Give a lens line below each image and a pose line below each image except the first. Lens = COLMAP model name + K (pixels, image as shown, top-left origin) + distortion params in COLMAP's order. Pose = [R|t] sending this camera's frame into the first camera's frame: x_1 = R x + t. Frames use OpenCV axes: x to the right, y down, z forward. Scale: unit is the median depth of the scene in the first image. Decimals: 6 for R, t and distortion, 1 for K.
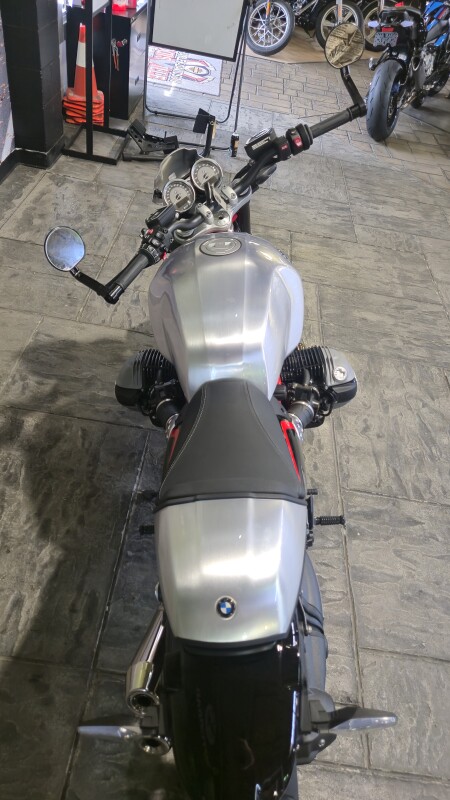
lens RADIAL K [[544.9, 0, 224.4], [0, 544.9, 398.3], [0, 0, 1]] dist [0.046339, -0.044628]
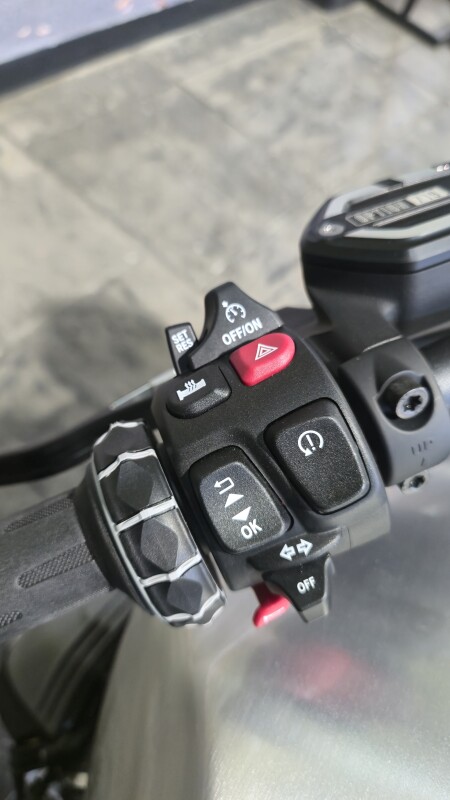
lens RADIAL K [[544.9, 0, 225.1], [0, 544.9, 400.1], [0, 0, 1]] dist [0.046339, -0.044628]
pose [[0.828478, 0.501271, -0.249704, -0.050891], [-0.460499, 0.863518, 0.205615, -0.132596], [0.318693, -0.055359, 0.946240, 0.404443]]
